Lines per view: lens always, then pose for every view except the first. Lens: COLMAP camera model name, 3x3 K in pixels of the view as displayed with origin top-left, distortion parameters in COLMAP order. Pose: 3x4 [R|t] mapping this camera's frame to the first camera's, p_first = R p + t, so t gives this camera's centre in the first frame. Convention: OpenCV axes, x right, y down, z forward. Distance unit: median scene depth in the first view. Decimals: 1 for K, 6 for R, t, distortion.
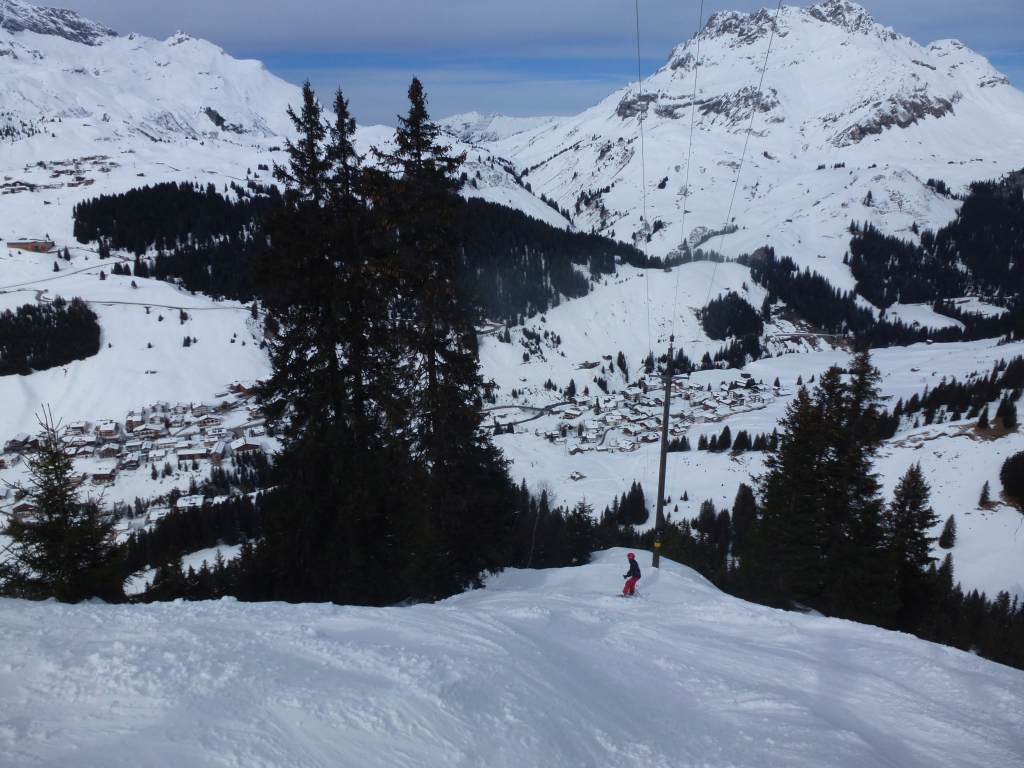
lens RADIAL K [[729.5, 0, 512.0], [0, 729.5, 384.0], [0, 0, 1]] dist [-0.065586, 0.007927]
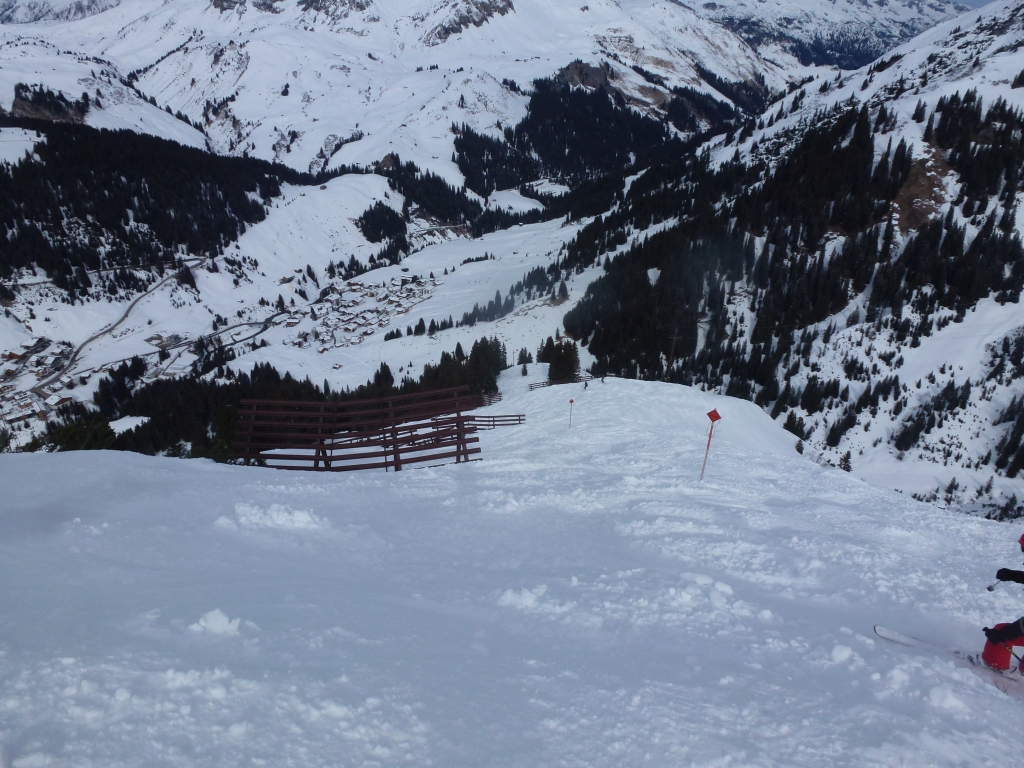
lens RADIAL K [[729.5, 0, 512.0], [0, 729.5, 384.0], [0, 0, 1]] dist [-0.065586, 0.007927]
pose [[0.862509, -0.221693, 0.454897, -0.134130], [0.136292, 0.967481, 0.213083, -0.052072], [-0.487343, -0.121787, 0.864676, -0.237216]]
